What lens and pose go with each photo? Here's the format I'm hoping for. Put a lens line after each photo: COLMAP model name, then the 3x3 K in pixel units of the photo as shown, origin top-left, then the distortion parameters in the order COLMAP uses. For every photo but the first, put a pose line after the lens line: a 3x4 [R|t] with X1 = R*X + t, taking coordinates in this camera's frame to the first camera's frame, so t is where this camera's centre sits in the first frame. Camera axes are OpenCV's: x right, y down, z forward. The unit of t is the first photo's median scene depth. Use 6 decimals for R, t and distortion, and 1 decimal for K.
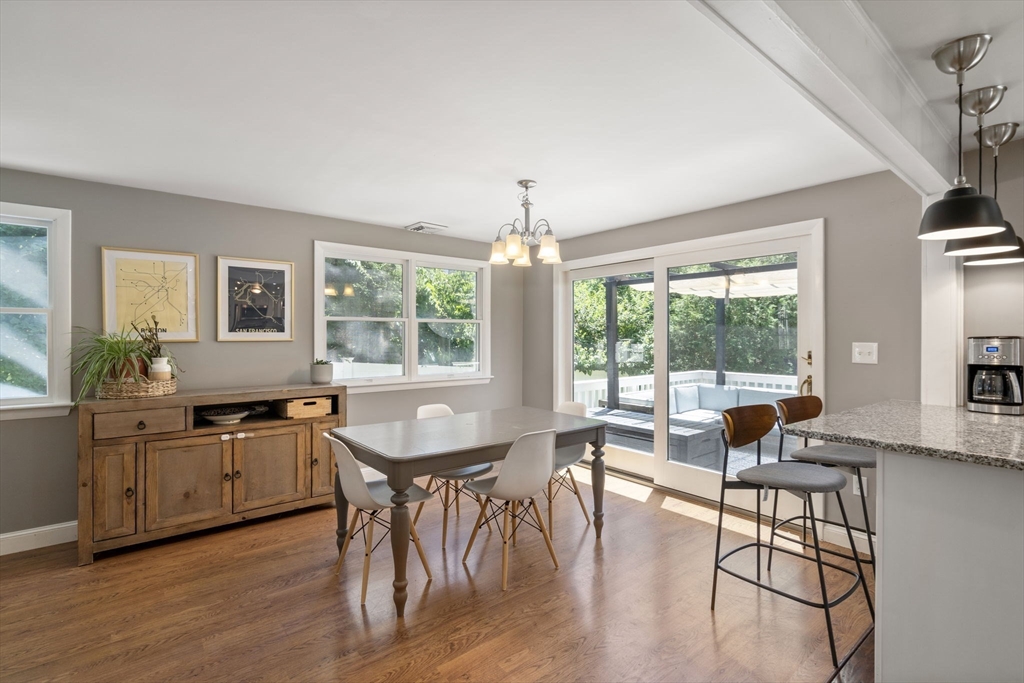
lens RADIAL K [[475.1, 0, 504.2], [0, 475.1, 338.7], [0, 0, 1]] dist [-0.002452, -0.000211]
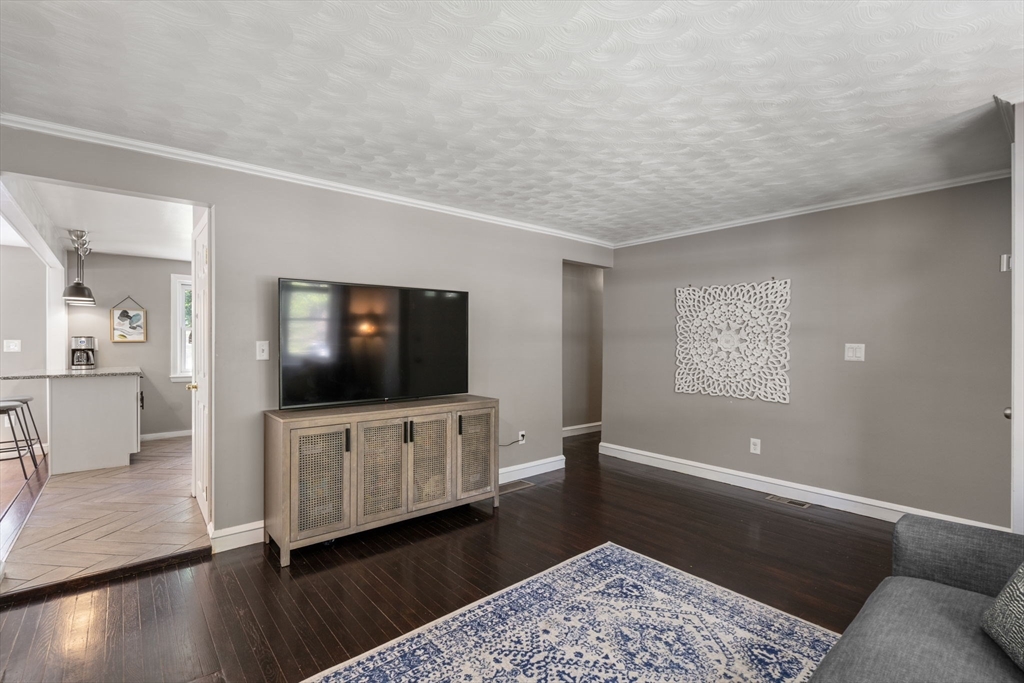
lens RADIAL K [[475.1, 0, 514.1], [0, 475.1, 346.6], [0, 0, 1]] dist [-0.002452, -0.000211]
pose [[-0.022314, -0.013661, 0.999658, -1.007159], [0.004690, 0.999894, 0.013769, 0.017111], [-0.999740, 0.004995, -0.022248, -0.801407]]
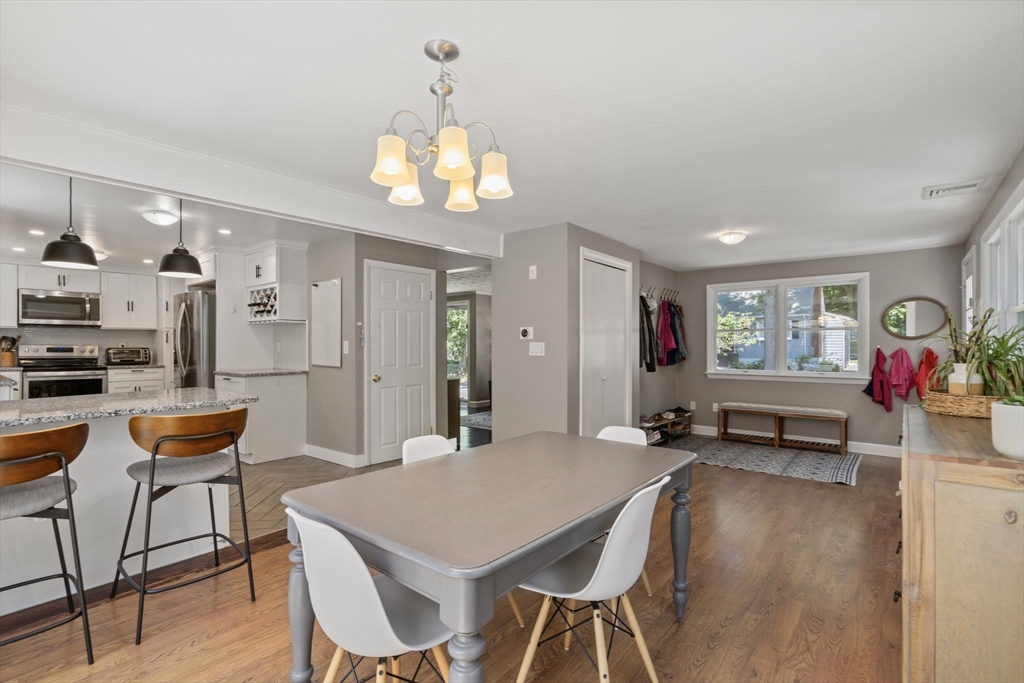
lens RADIAL K [[475.1, 0, 511.8], [0, 475.1, 350.2], [0, 0, 1]] dist [-0.002452, -0.000211]
pose [[-0.976977, 0.001203, -0.213343, 0.085541], [-0.002919, 0.999815, 0.019009, 0.009747], [0.213327, 0.019194, -0.976792, 1.576419]]
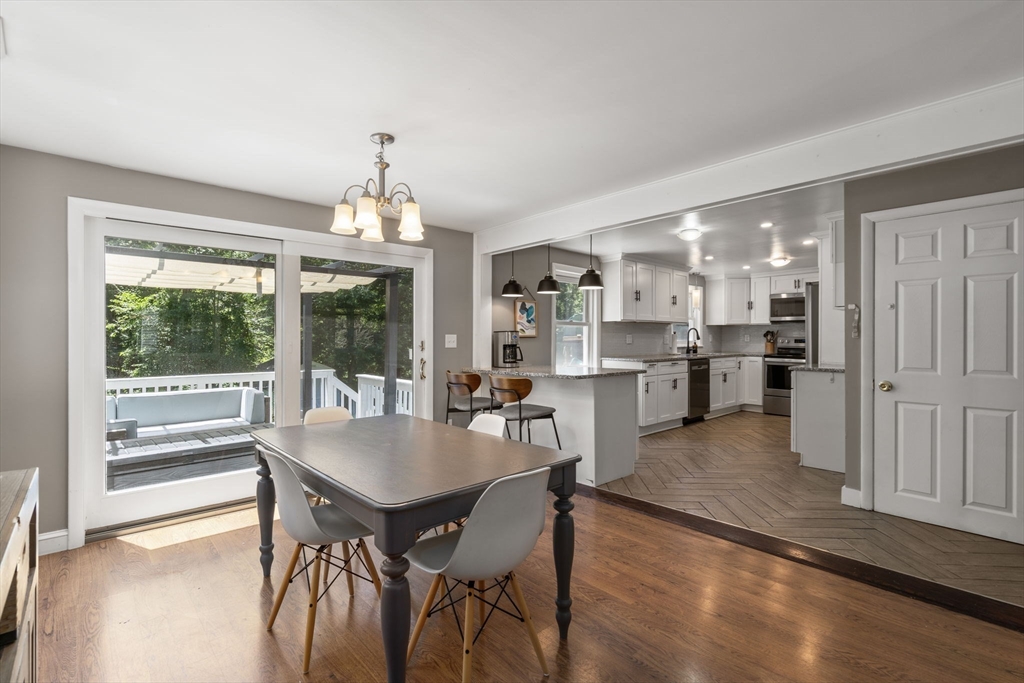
lens RADIAL K [[475.1, 0, 513.3], [0, 475.1, 336.9], [0, 0, 1]] dist [-0.002452, -0.000211]
pose [[-0.069198, 0.002136, 0.997601, -0.797872], [0.009953, 0.999949, -0.001450, 0.018848], [-0.997553, 0.009829, -0.069216, 0.847029]]
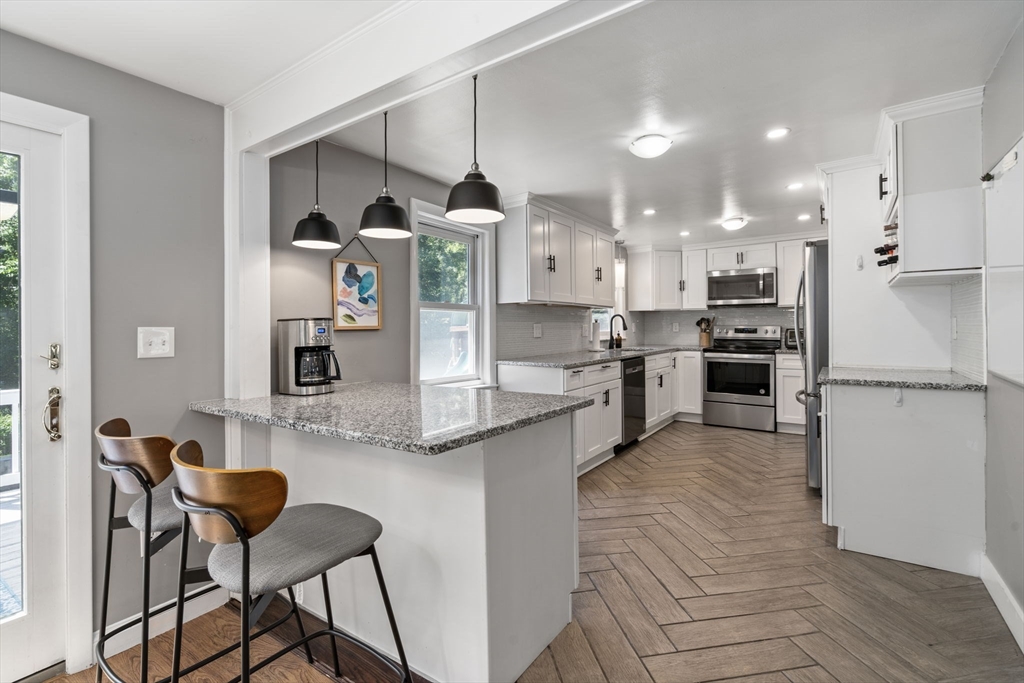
lens RADIAL K [[475.1, 0, 516.0], [0, 475.1, 324.7], [0, 0, 1]] dist [-0.002452, -0.000211]
pose [[-0.294907, 0.007559, 0.955496, -0.045328], [0.018441, 0.999827, -0.002218, 0.014844], [-0.955348, 0.016966, -0.294995, 0.661644]]
